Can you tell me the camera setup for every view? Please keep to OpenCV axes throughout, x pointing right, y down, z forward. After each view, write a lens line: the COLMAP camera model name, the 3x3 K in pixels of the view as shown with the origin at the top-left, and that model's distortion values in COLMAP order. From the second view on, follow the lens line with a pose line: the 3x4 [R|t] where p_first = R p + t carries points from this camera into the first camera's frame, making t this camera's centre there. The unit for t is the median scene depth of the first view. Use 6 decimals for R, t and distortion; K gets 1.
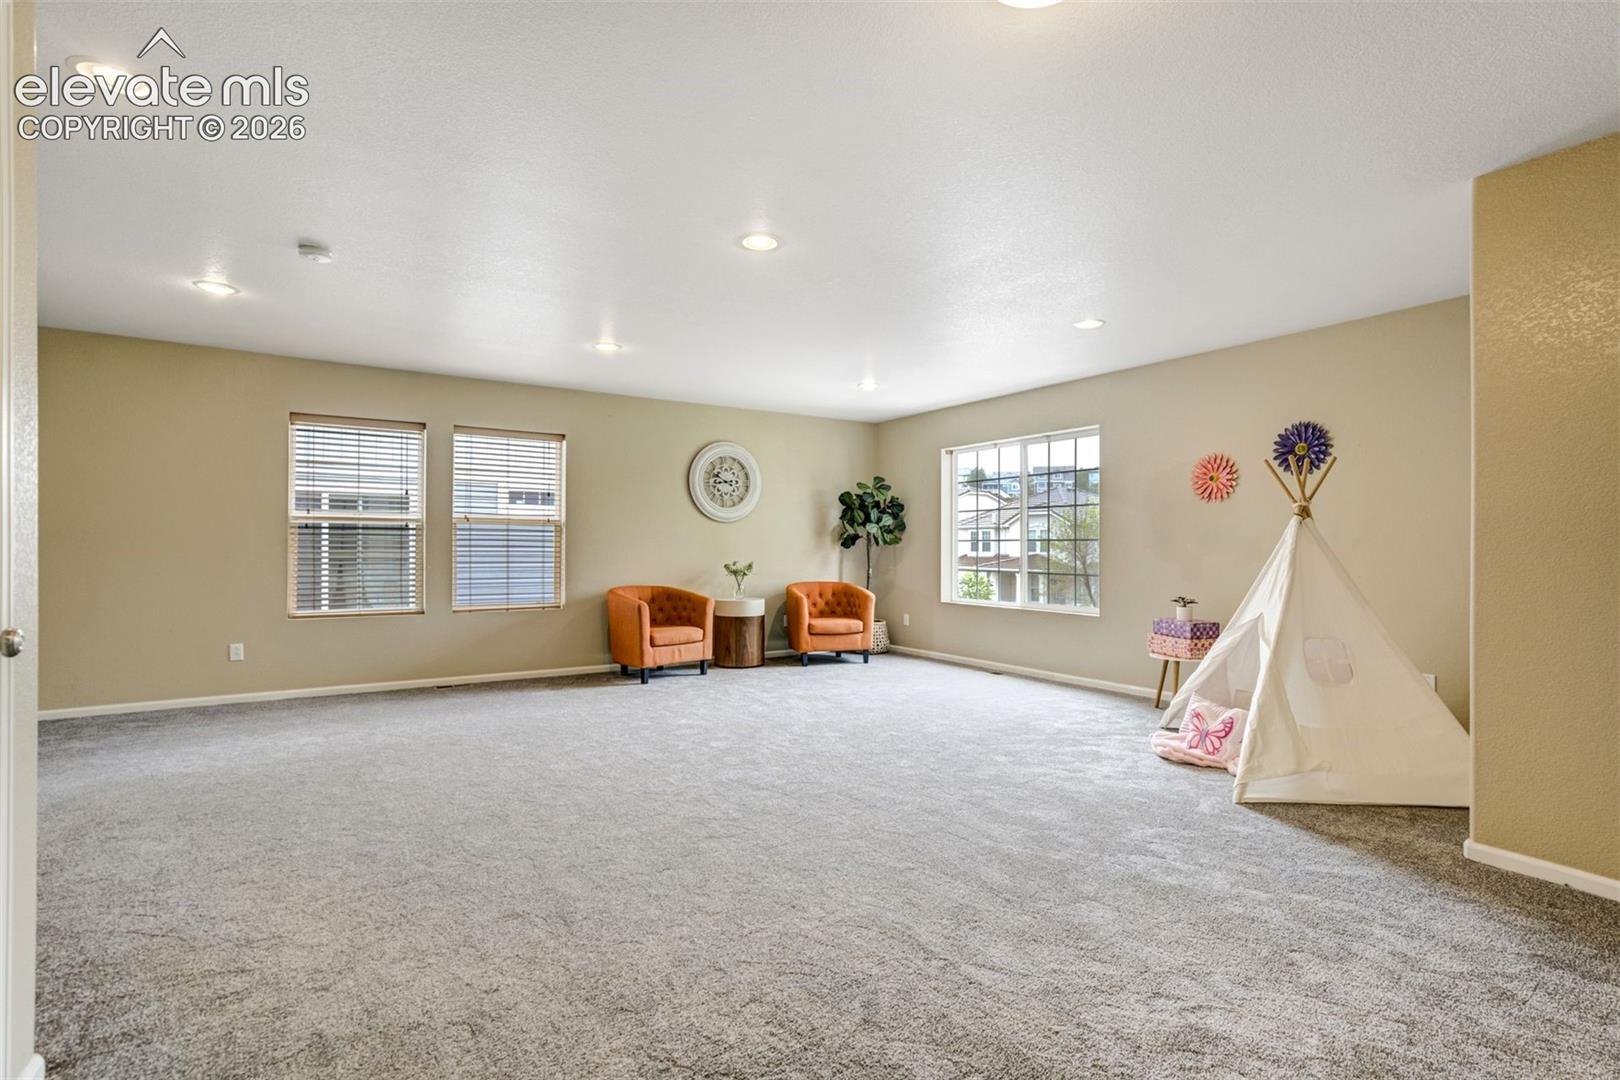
lens RADIAL K [[758.0, 0, 801.8], [0, 758.0, 542.1], [0, 0, 1]] dist [-0.029167, 0.048761]
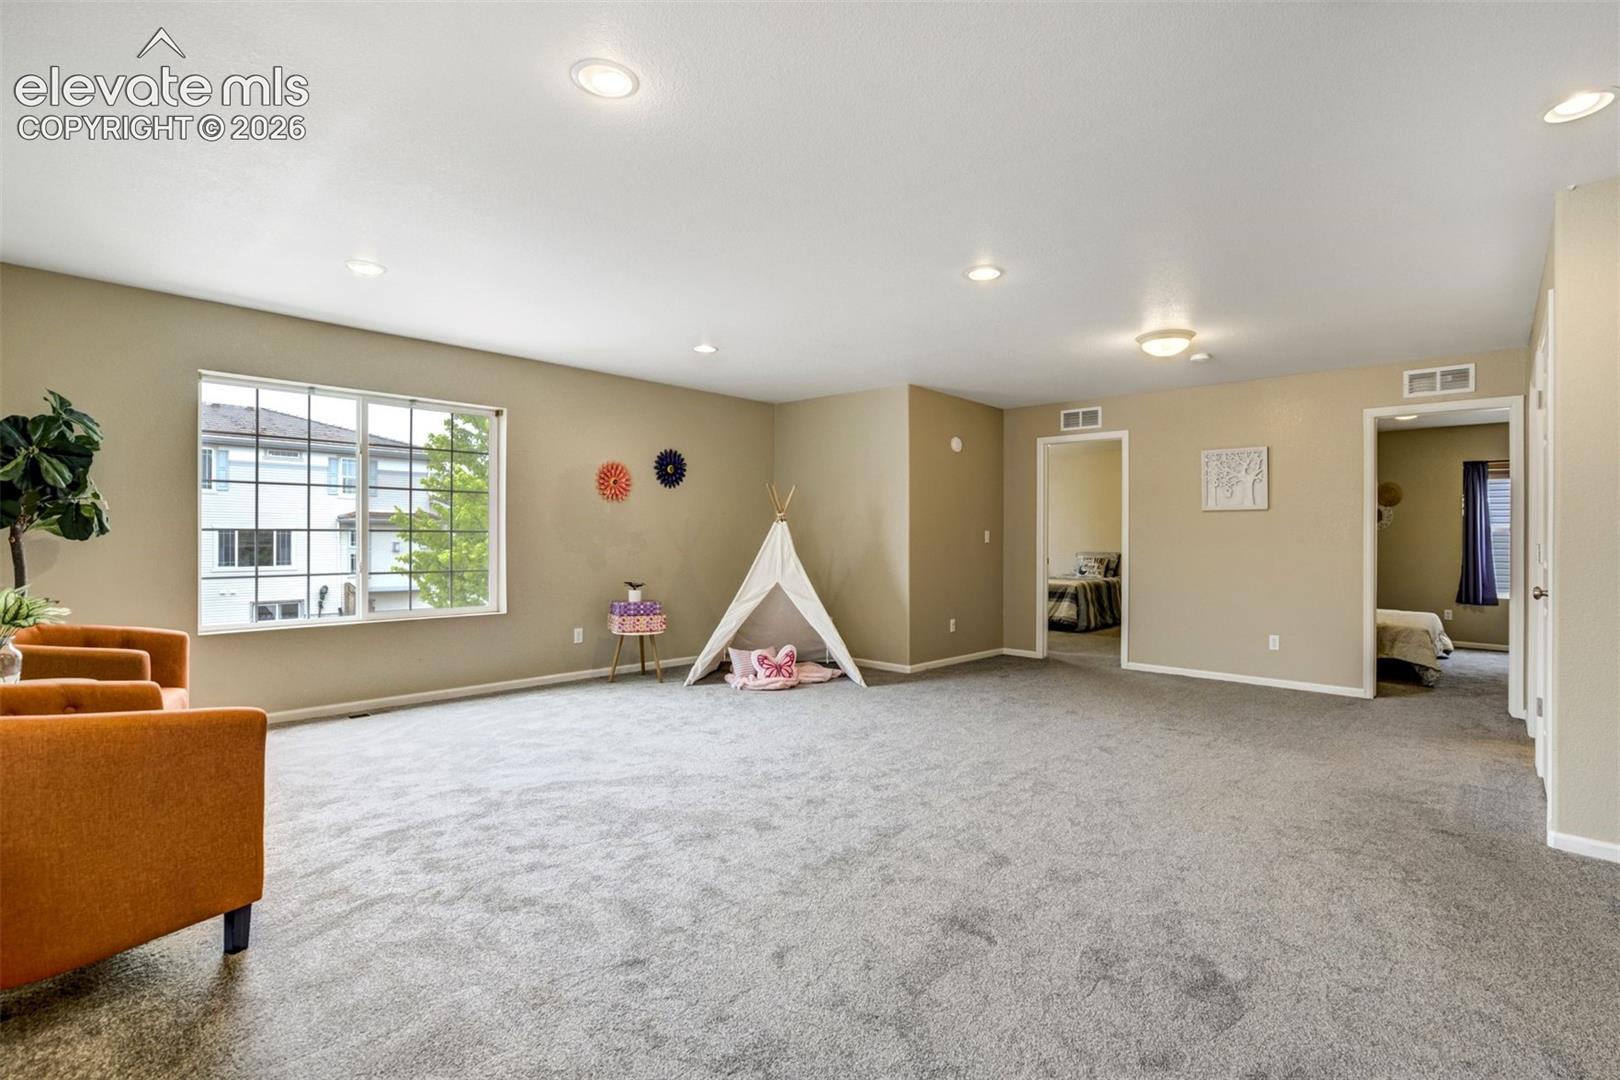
lens RADIAL K [[758.0, 0, 801.8], [0, 758.0, 542.1], [0, 0, 1]] dist [-0.029167, 0.048761]
pose [[-0.227601, -0.004094, 0.973746, -0.718412], [-0.010692, 0.999941, 0.001705, 0.006108], [-0.973696, -0.010024, -0.227632, 1.030120]]
